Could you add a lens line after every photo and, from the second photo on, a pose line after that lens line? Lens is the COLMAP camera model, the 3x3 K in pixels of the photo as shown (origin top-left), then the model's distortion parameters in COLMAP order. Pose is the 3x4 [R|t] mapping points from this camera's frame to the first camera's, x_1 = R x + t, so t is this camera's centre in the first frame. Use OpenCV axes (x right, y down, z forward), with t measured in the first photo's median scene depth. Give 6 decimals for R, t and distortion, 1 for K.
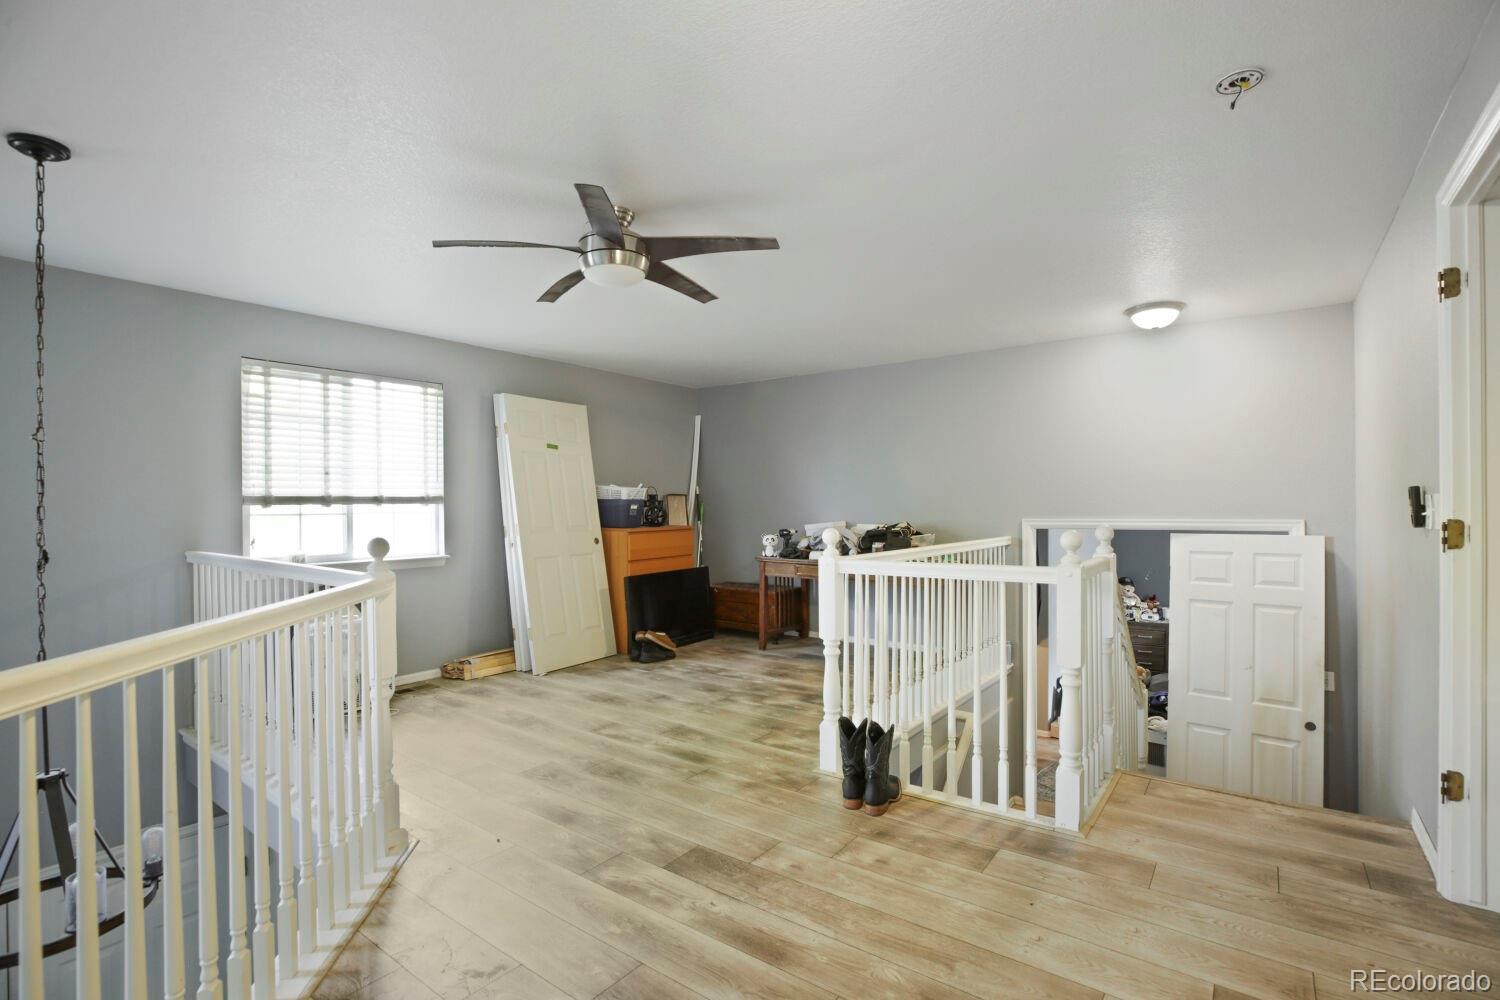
lens RADIAL K [[691.7, 0, 746.9], [0, 691.7, 504.8], [0, 0, 1]] dist [-0.027145, 0.000870]
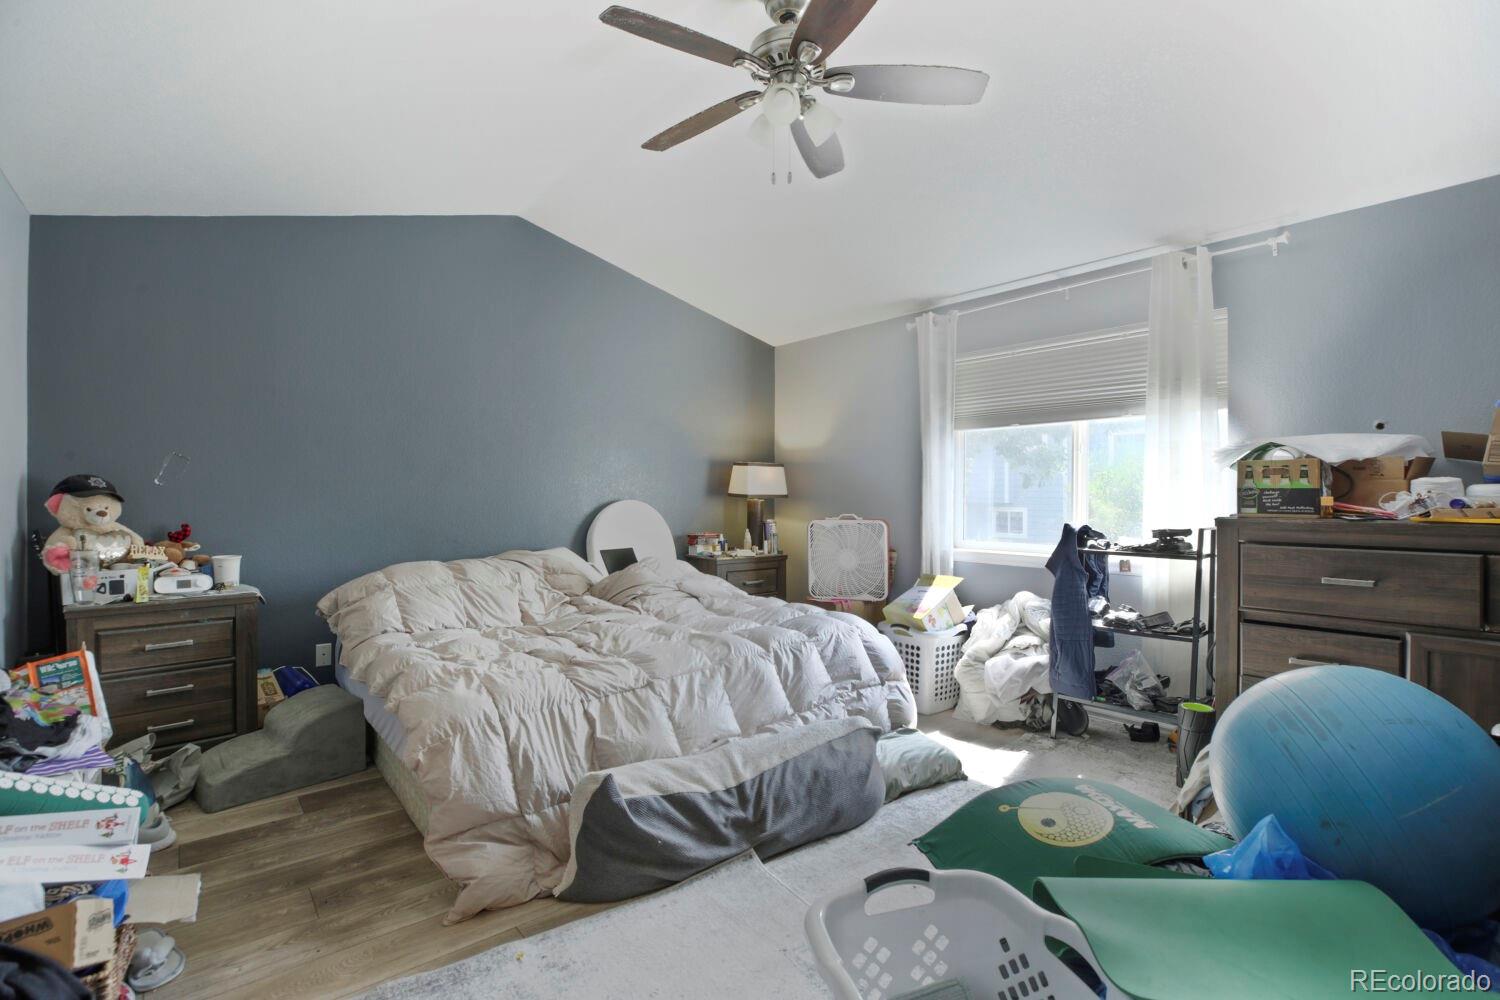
lens RADIAL K [[692.3, 0, 750.2], [0, 692.3, 492.5], [0, 0, 1]] dist [-0.040046, 0.012121]
pose [[0.210657, 0.013218, 0.977471, 0.586991], [0.002372, 0.999899, -0.014032, 0.226786], [-0.977557, 0.005275, 0.210604, 1.198233]]
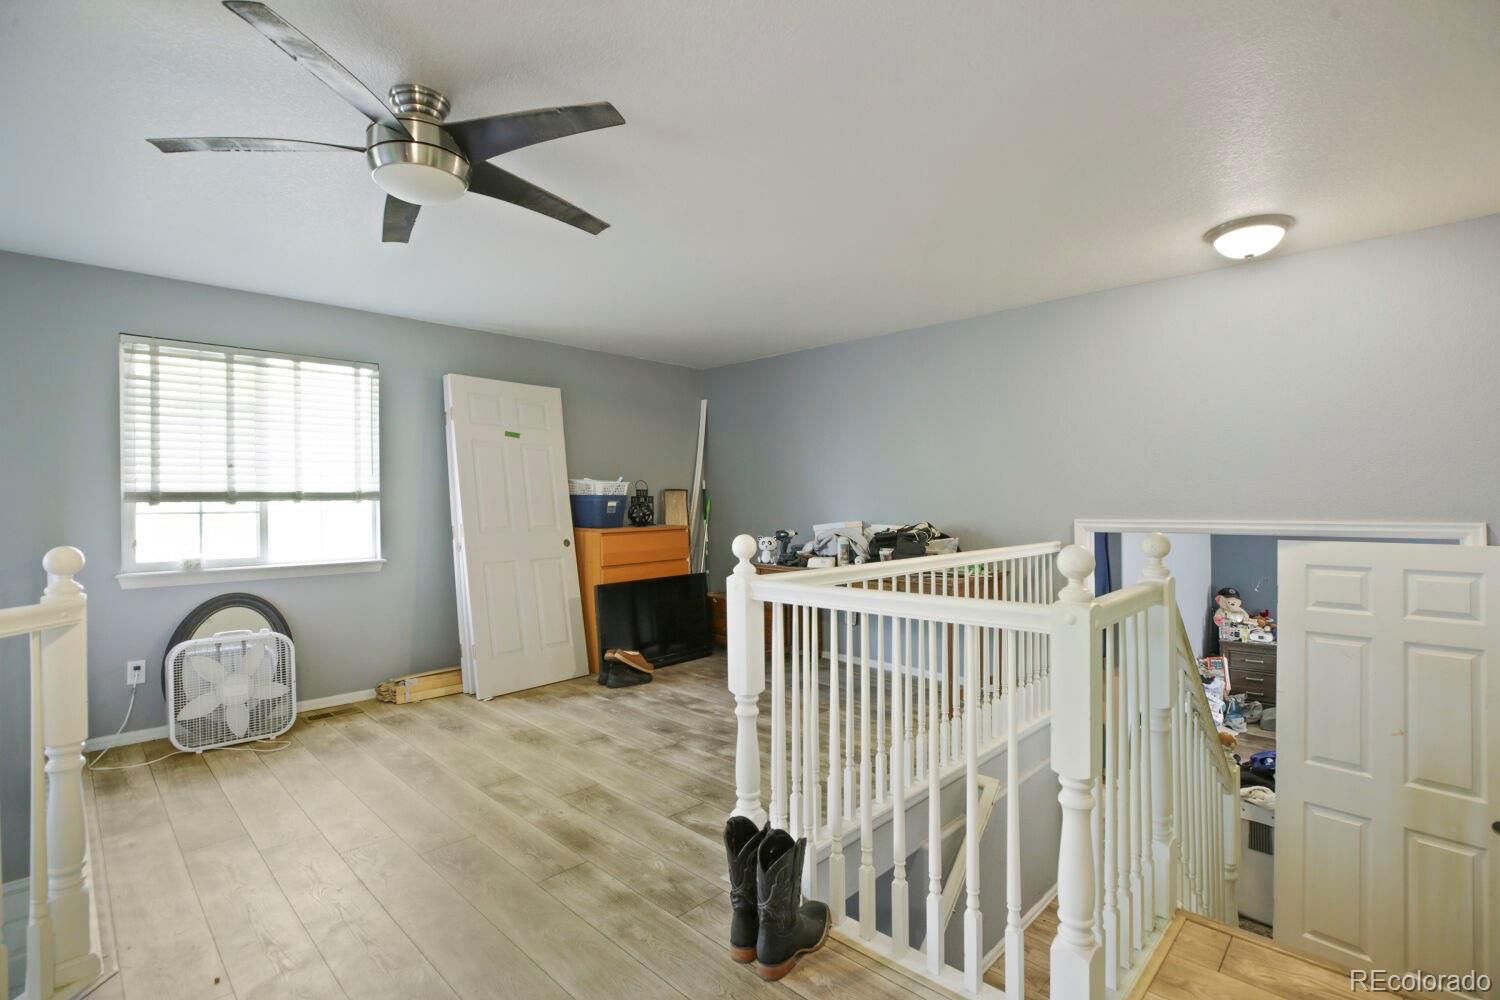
lens RADIAL K [[692.3, 0, 750.2], [0, 692.3, 492.5], [0, 0, 1]] dist [-0.040046, 0.012121]
pose [[0.992397, -0.002294, -0.123059, 0.148733], [0.000834, 0.999929, -0.011913, -0.000840], [0.123078, 0.011720, 0.992328, 0.210556]]
